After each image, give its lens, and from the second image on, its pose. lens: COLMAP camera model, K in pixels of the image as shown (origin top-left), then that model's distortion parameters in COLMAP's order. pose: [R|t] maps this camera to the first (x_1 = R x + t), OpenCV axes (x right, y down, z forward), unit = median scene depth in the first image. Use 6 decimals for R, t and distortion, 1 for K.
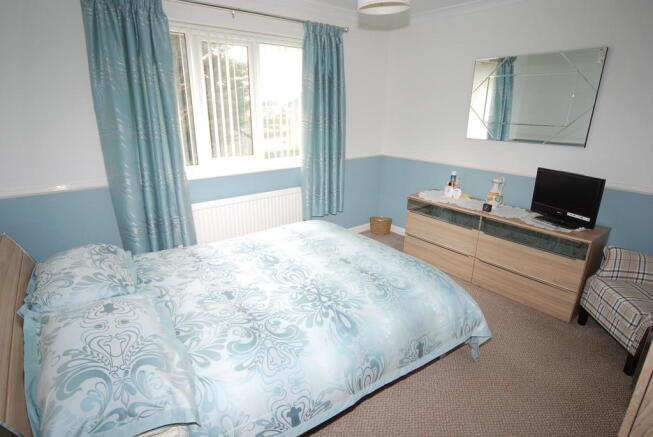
lens RADIAL K [[345.6, 0, 324.8], [0, 345.6, 217.6], [0, 0, 1]] dist [-0.011850, 0.001535]
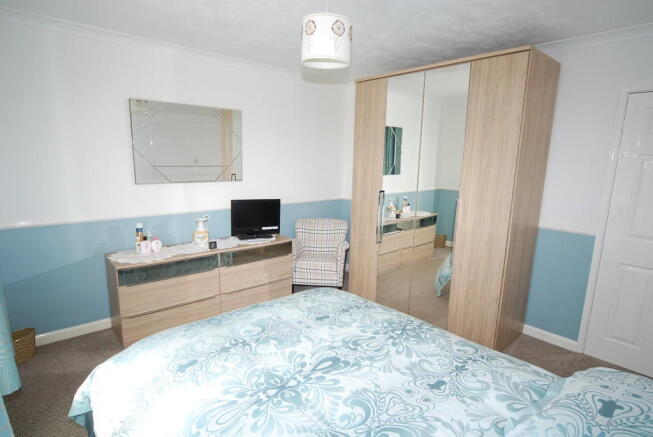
lens RADIAL K [[345.6, 0, 325.1], [0, 345.6, 220.9], [0, 0, 1]] dist [-0.011850, 0.001535]
pose [[-0.041402, -0.191113, 0.980695, -0.648073], [0.284590, 0.938622, 0.194928, -0.239673], [-0.957755, 0.287166, 0.015528, 0.748215]]
